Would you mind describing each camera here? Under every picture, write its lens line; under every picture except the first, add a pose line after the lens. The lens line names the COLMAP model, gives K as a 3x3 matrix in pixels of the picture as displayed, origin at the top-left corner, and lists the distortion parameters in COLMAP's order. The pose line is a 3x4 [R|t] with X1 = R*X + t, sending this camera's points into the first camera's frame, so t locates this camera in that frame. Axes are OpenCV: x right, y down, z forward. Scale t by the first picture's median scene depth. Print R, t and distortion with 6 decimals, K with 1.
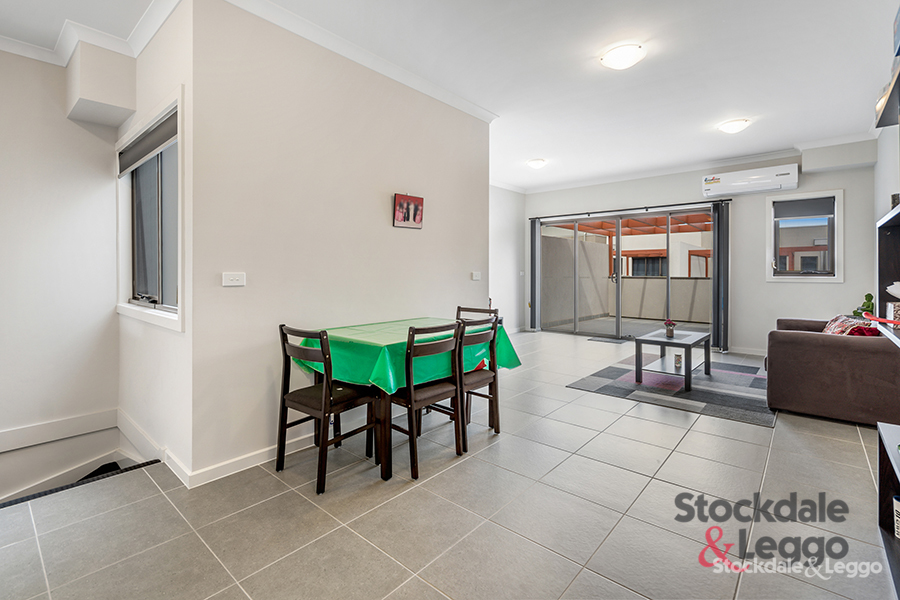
lens RADIAL K [[413.5, 0, 459.5], [0, 413.5, 272.2], [0, 0, 1]] dist [0.000339, 0.000055]
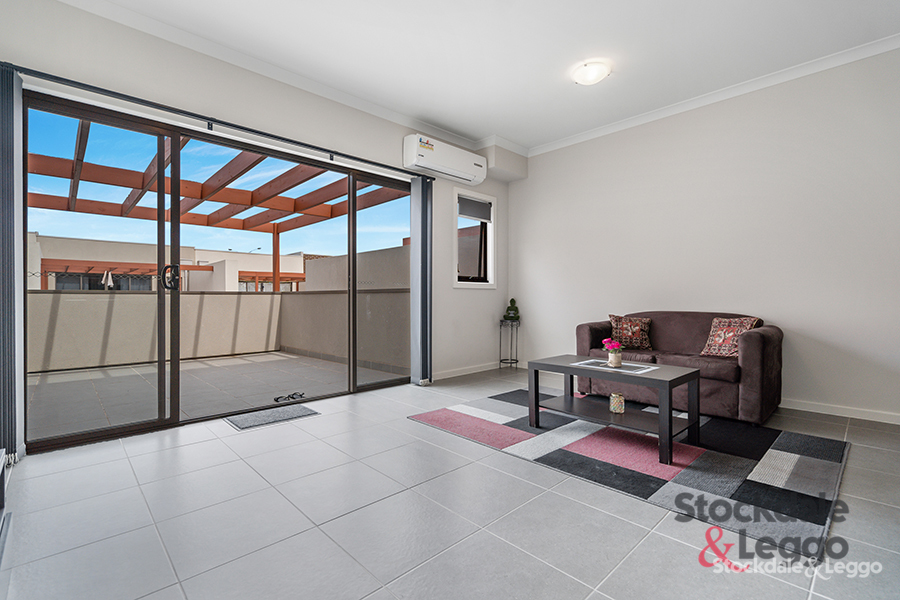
lens RADIAL K [[413.5, 0, 451.1], [0, 413.5, 299.7], [0, 0, 1]] dist [0.000339, 0.000055]
pose [[0.101036, 0.000998, 0.994882, -0.100350], [0.006232, 0.999979, -0.001636, 0.050570], [-0.994863, 0.006365, 0.101028, 0.934943]]
